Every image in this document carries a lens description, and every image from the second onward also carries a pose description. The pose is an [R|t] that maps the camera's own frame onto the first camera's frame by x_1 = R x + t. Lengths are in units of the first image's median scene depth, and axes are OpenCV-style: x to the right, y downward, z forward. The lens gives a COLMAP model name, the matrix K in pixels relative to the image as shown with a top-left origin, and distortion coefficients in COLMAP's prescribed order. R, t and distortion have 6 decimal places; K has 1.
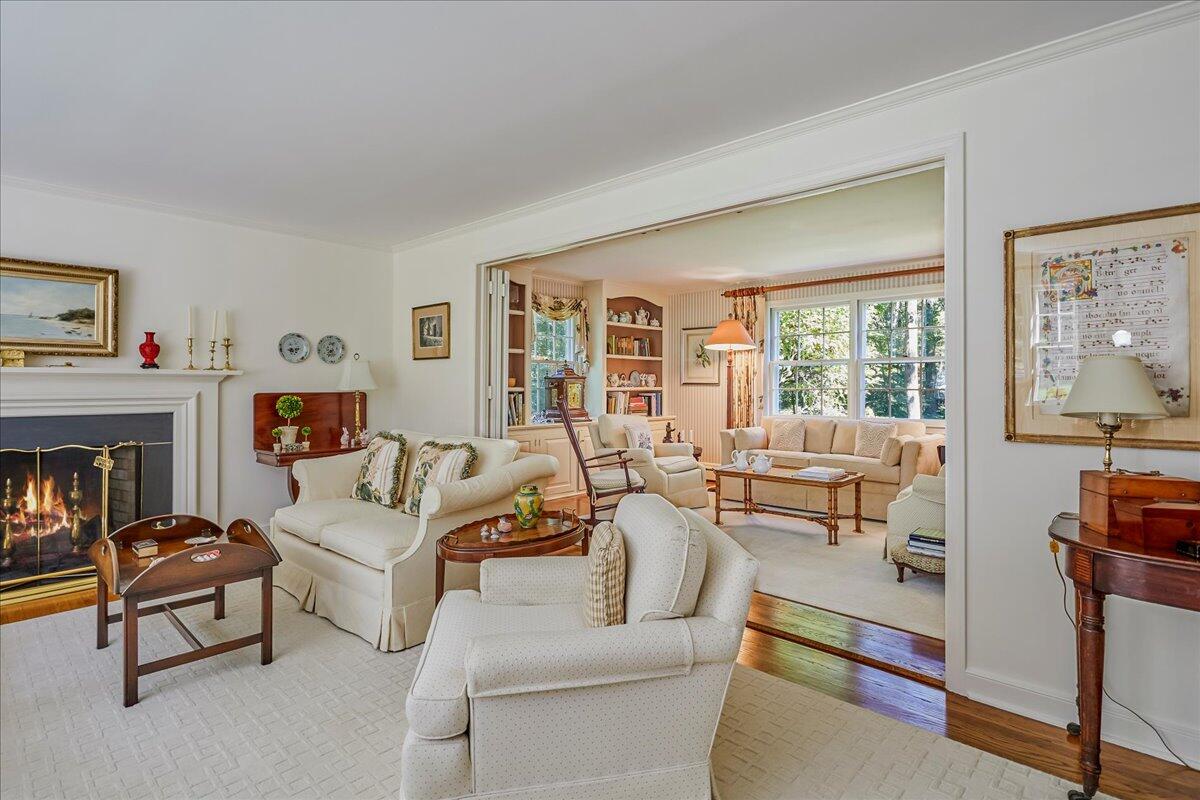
lens RADIAL K [[587.5, 0, 609.6], [0, 587.5, 383.3], [0, 0, 1]] dist [-0.002863, -0.001733]
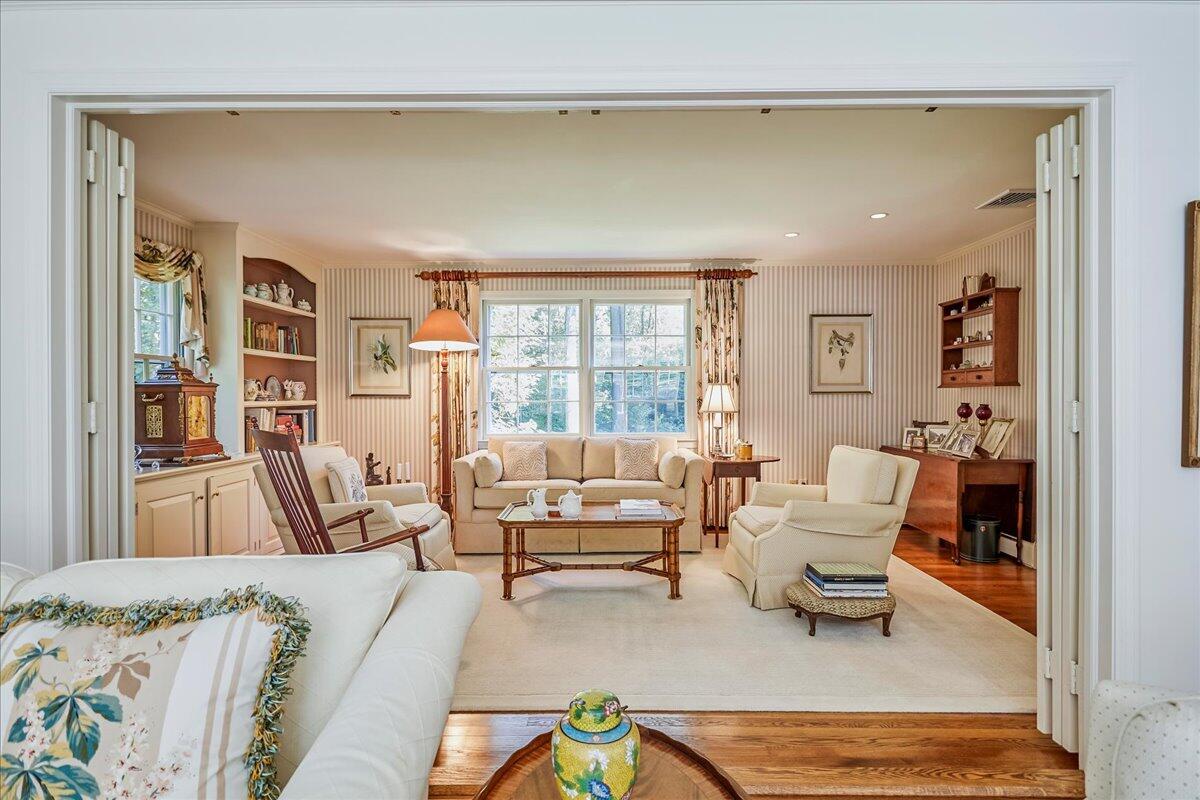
lens RADIAL K [[593.4, 0, 600.0], [0, 593.4, 400.0], [0, 0, 1]] dist [-0.000161, -0.000417]
pose [[0.745083, -0.006992, 0.666935, -0.141041], [0.000789, 0.999954, 0.009602, -0.000268], [-0.666971, -0.006628, 0.745054, 0.291257]]
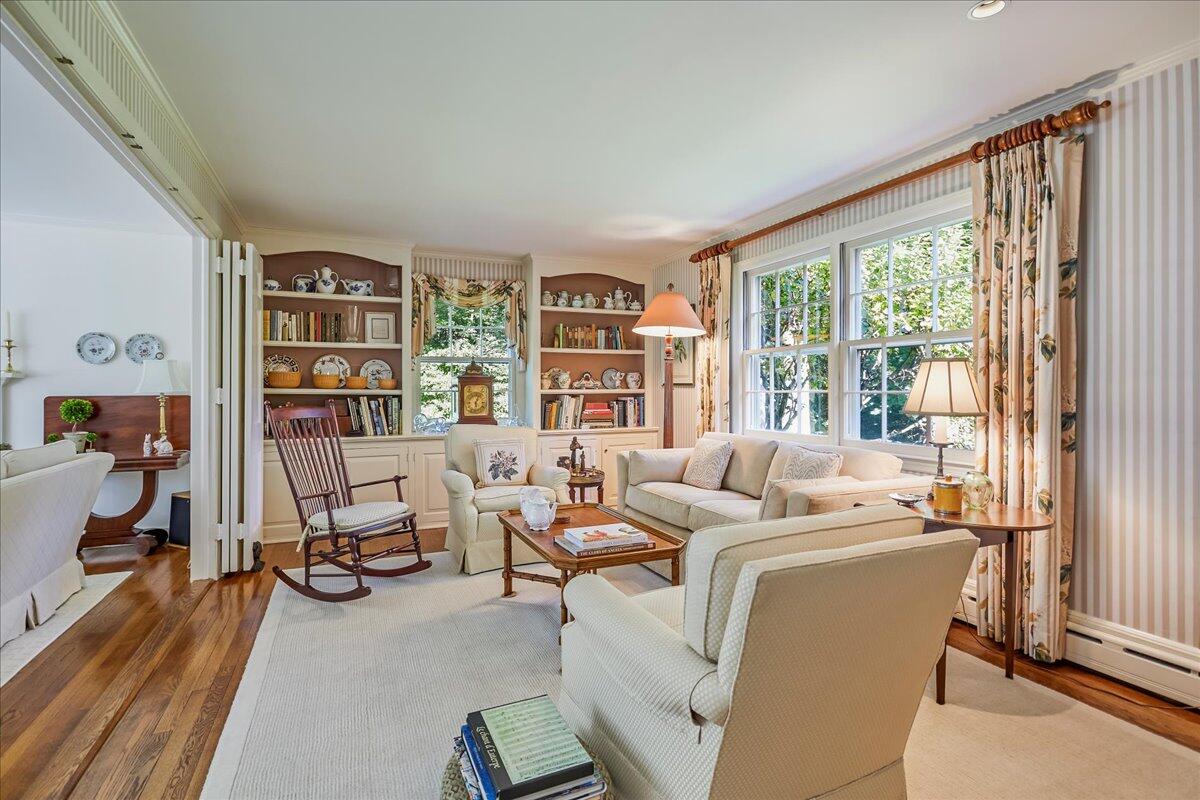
lens RADIAL K [[587.5, 0, 609.6], [0, 587.5, 383.3], [0, 0, 1]] dist [-0.002863, -0.001733]
pose [[0.918227, -0.006608, -0.396001, 0.392656], [0.004588, 0.999971, -0.006049, 0.003693], [0.396029, 0.003738, 0.918230, 0.311203]]
